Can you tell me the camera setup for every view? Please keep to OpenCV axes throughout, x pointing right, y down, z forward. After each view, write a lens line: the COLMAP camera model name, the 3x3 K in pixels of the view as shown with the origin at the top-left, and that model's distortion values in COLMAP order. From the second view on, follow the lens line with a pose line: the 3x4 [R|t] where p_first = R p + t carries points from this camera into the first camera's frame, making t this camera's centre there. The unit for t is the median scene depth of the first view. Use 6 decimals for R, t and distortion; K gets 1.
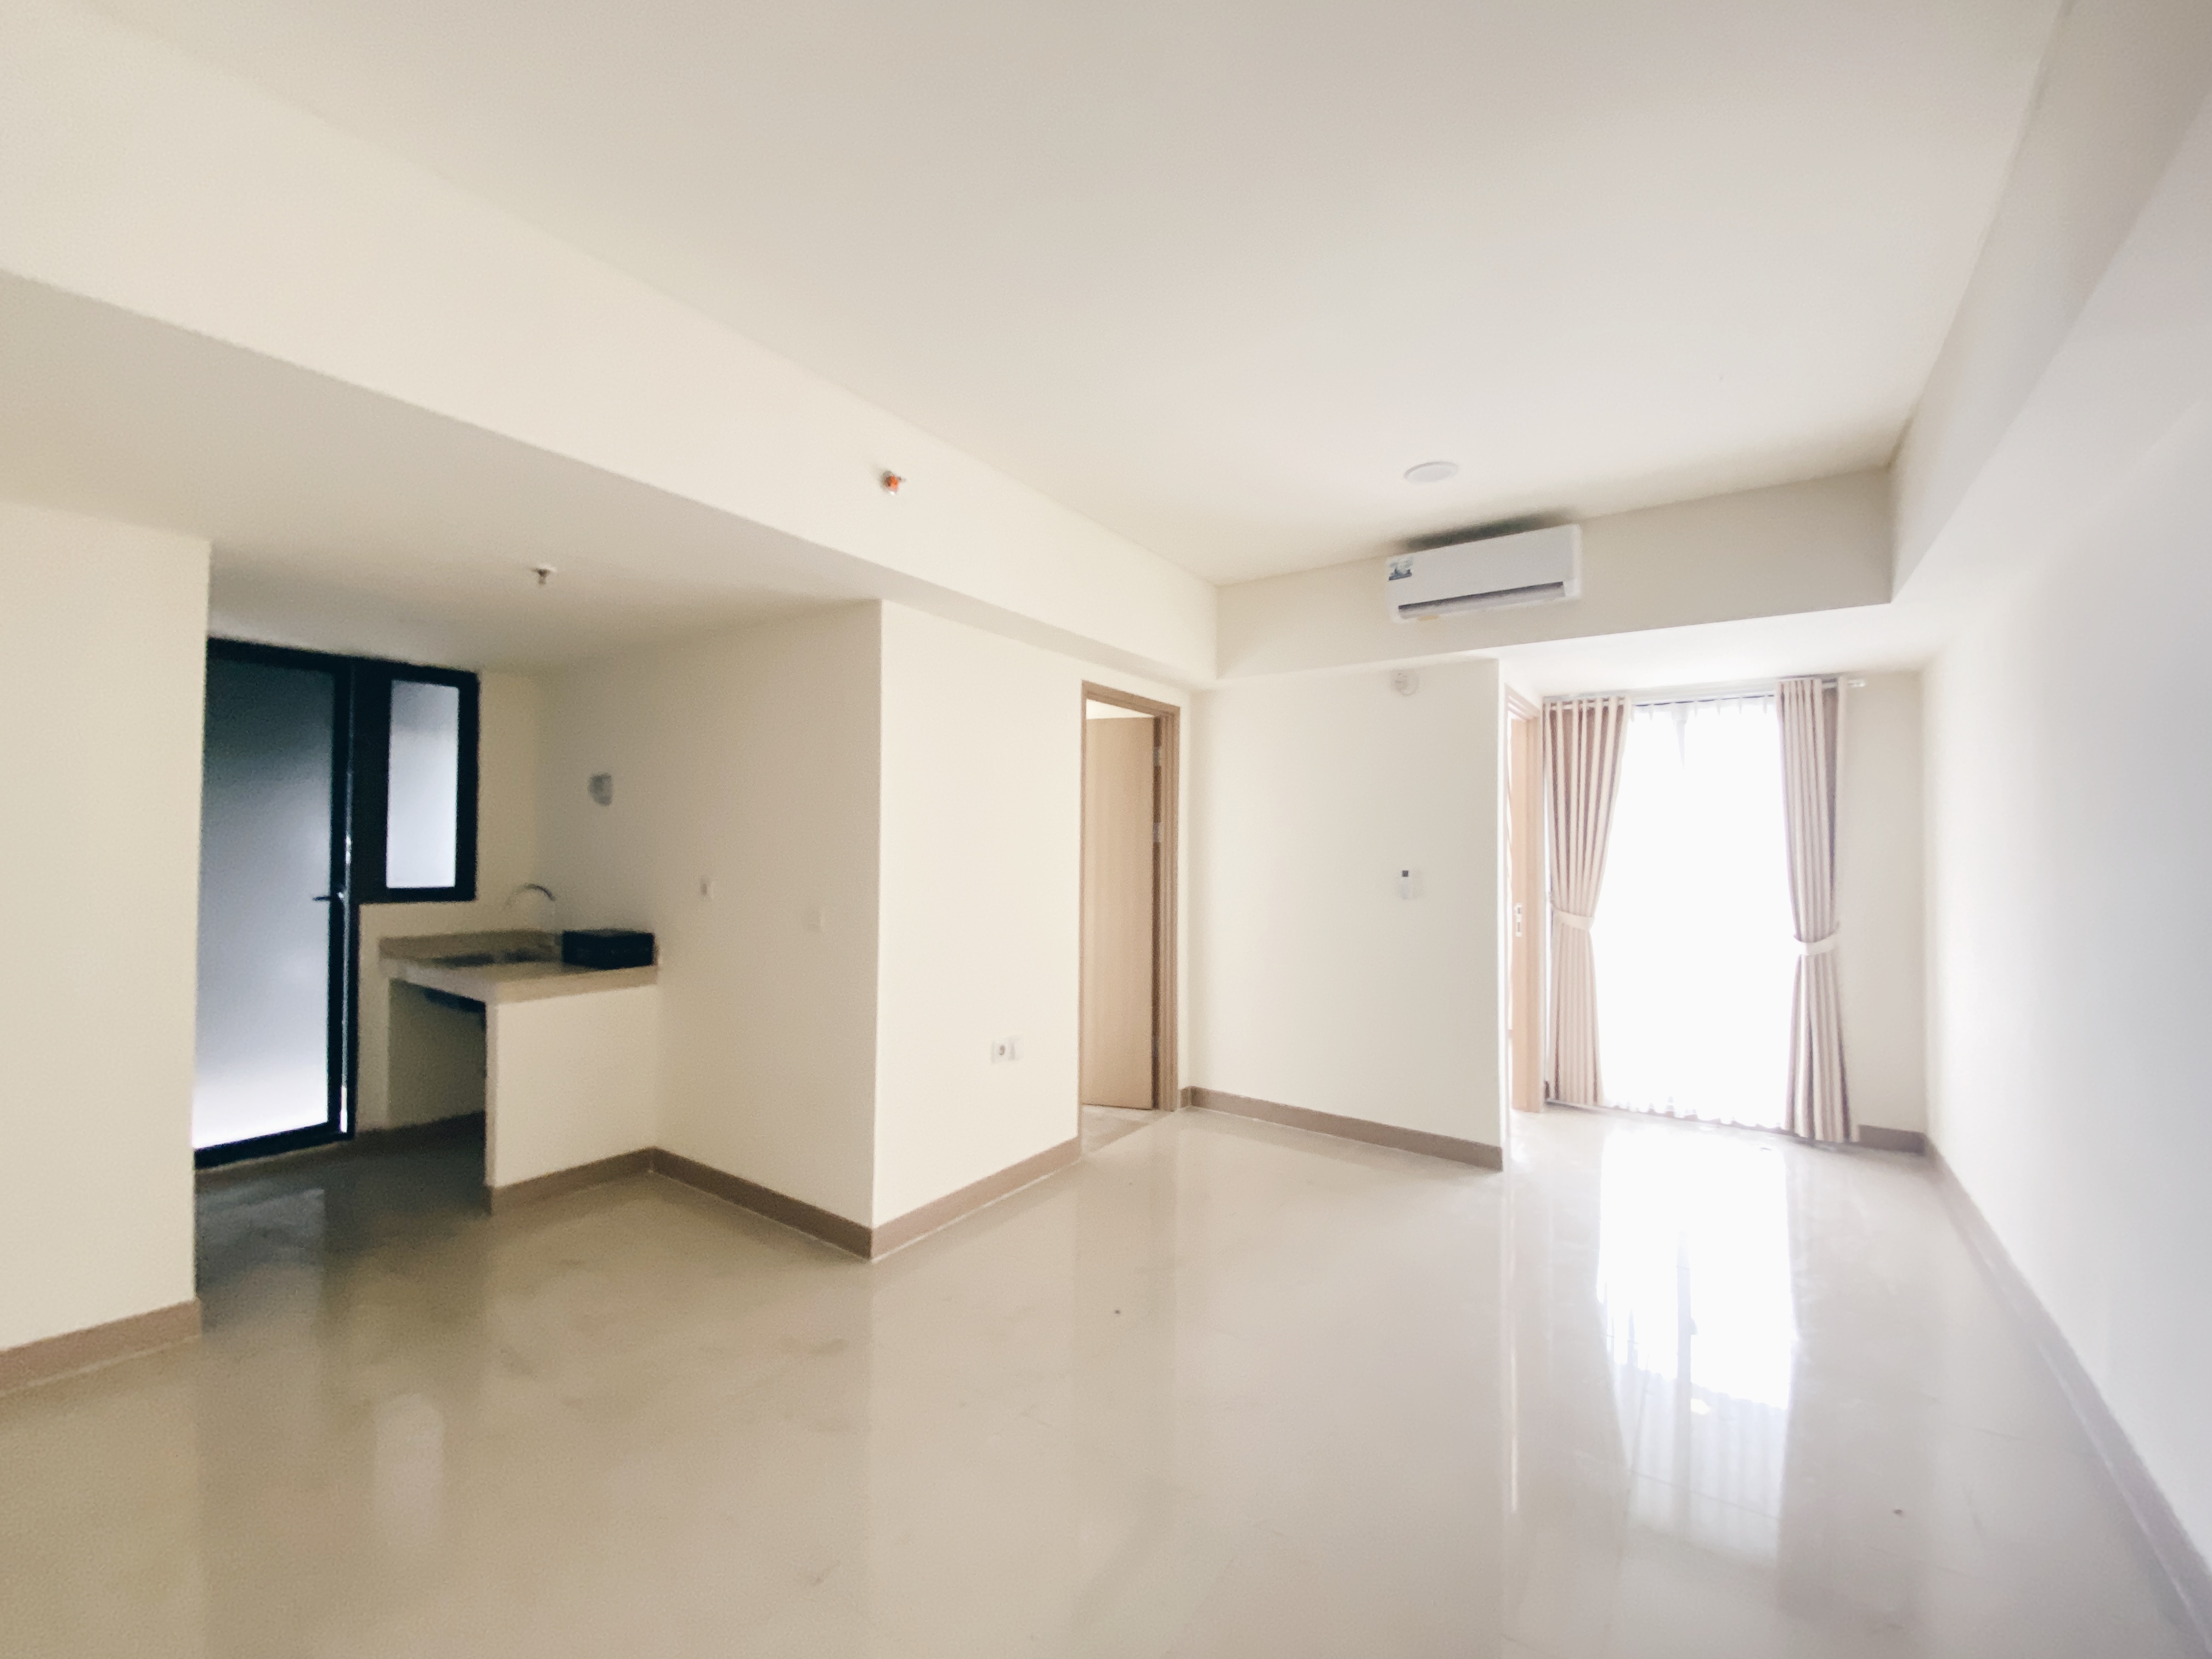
lens RADIAL K [[884.0, 0, 1089.1], [0, 884.0, 821.4], [0, 0, 1]] dist [-0.001394, -0.000054]
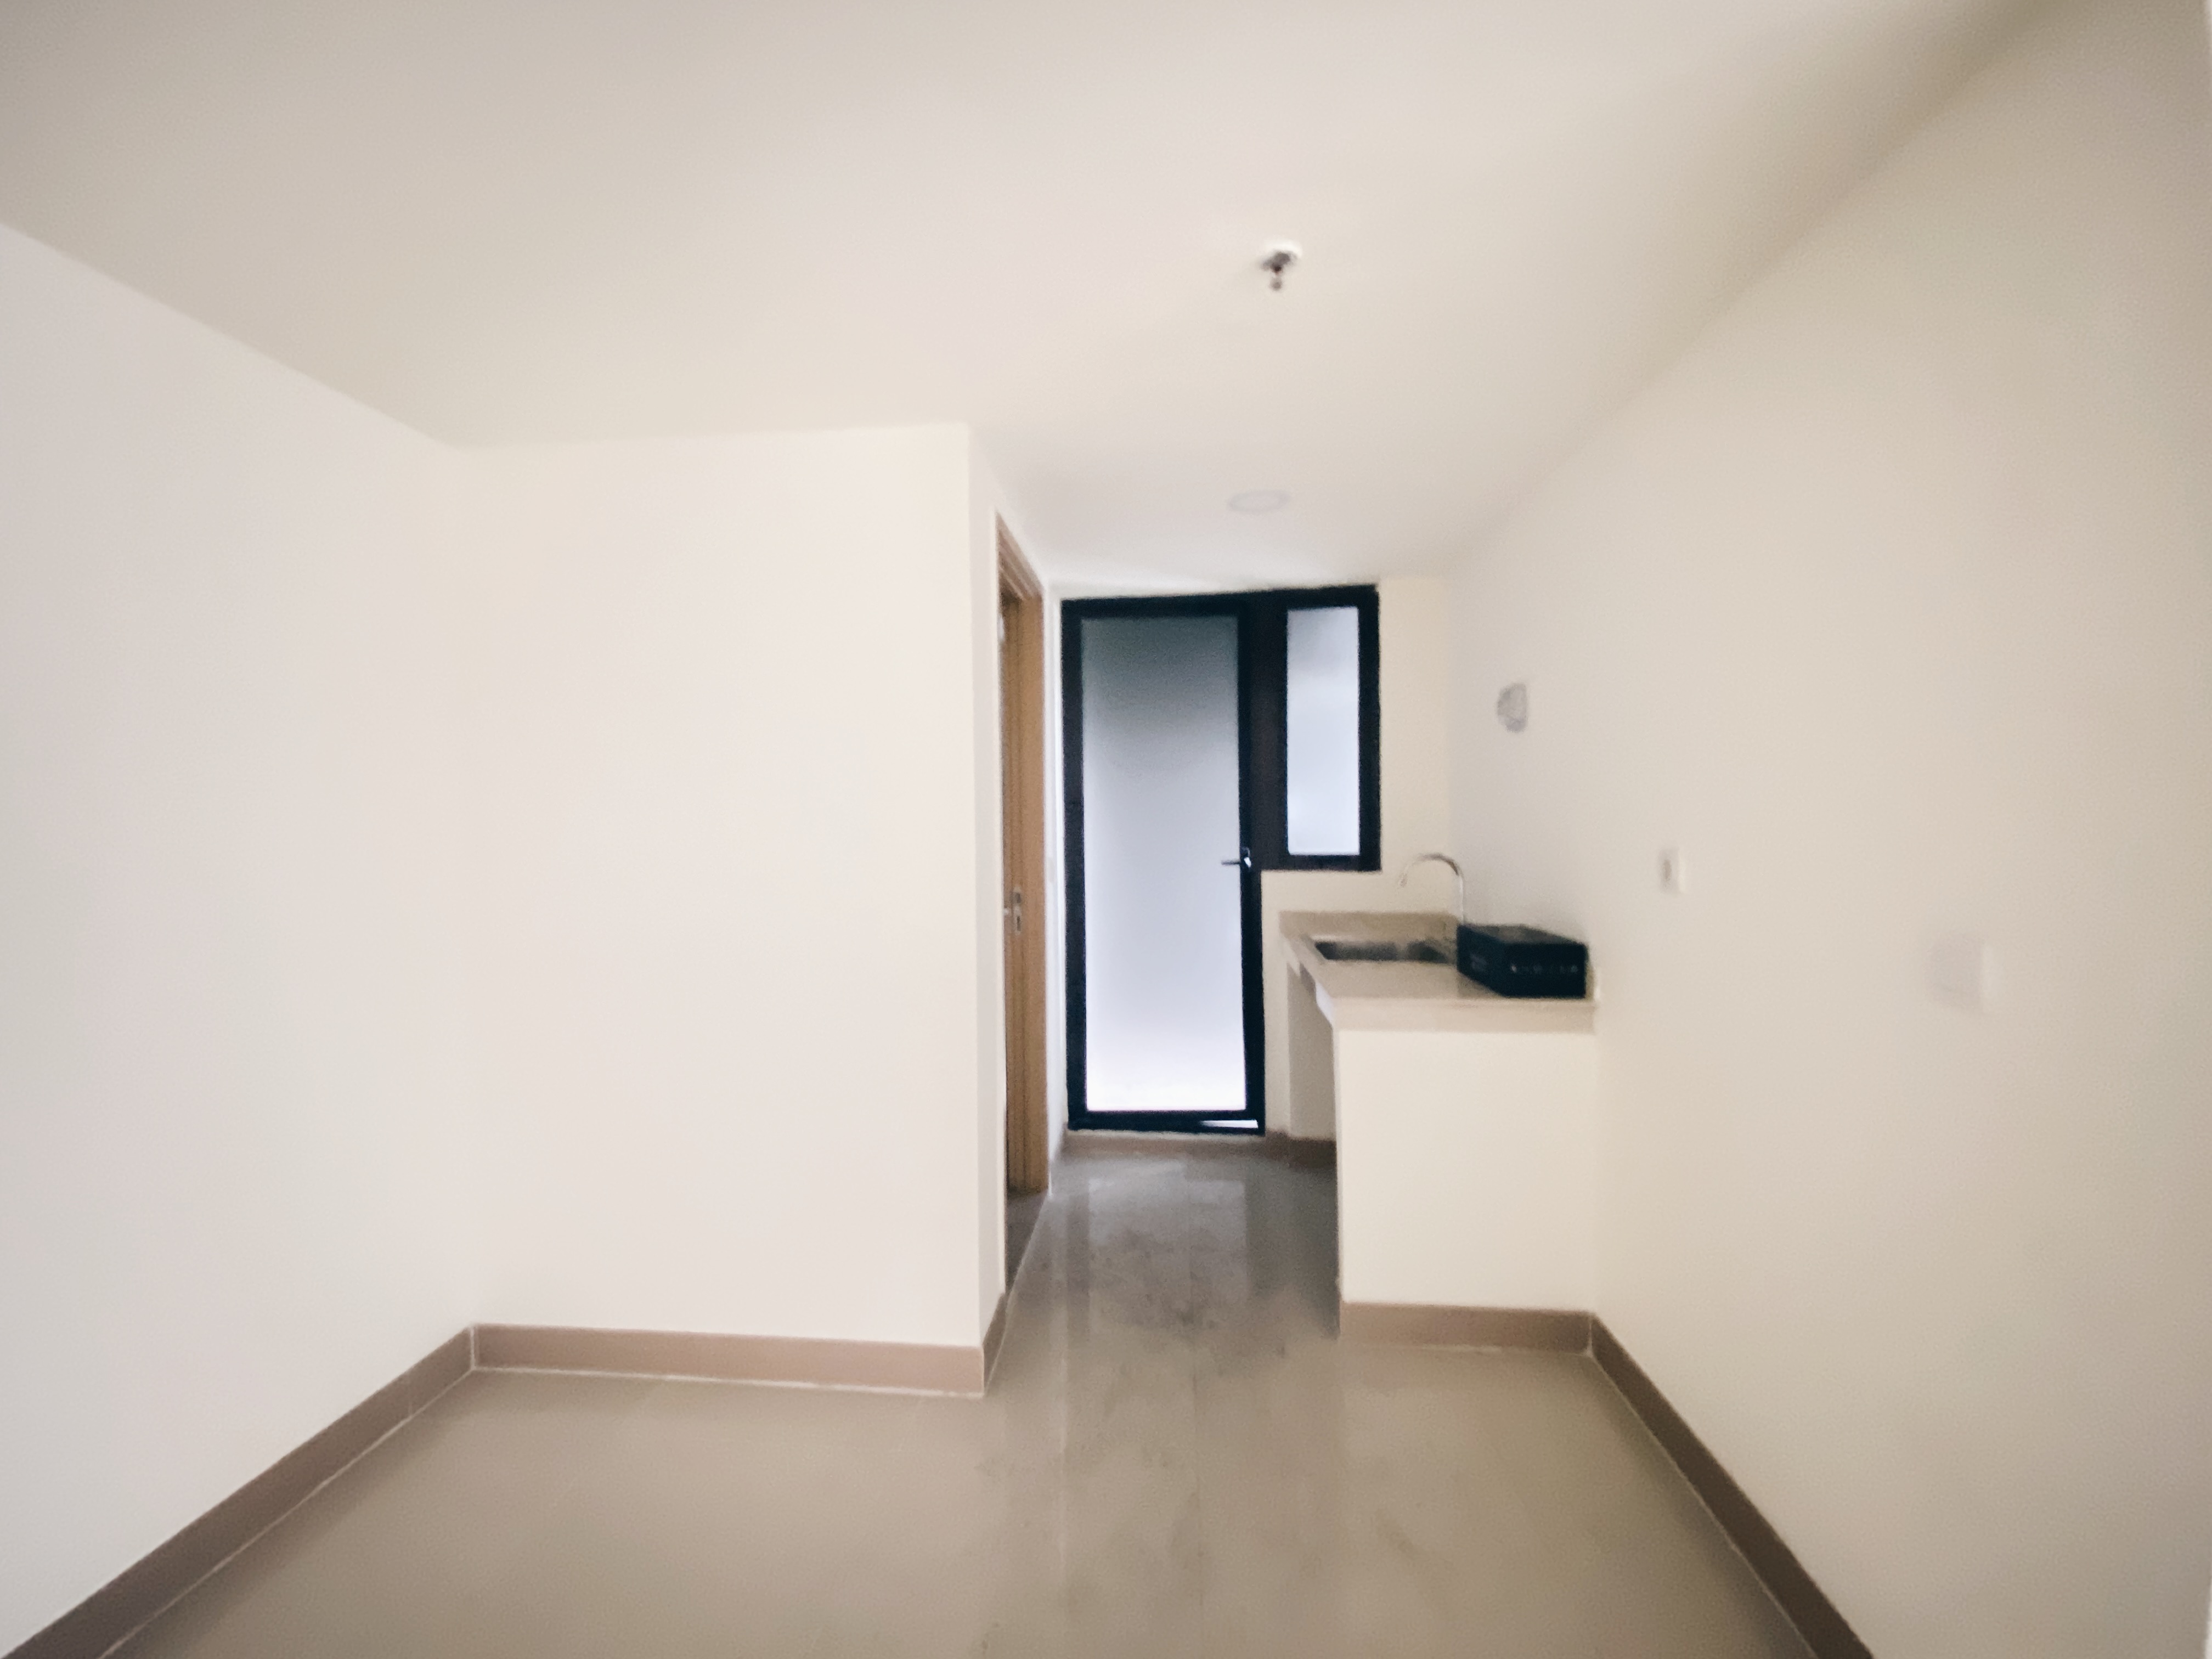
lens RADIAL K [[884.0, 0, 1089.1], [0, 884.0, 821.4], [0, 0, 1]] dist [-0.001394, -0.000054]
pose [[0.489330, -0.006530, -0.872074, -0.146466], [0.036462, 0.999251, 0.012976, 0.027372], [0.871336, -0.038147, 0.489202, 0.426667]]
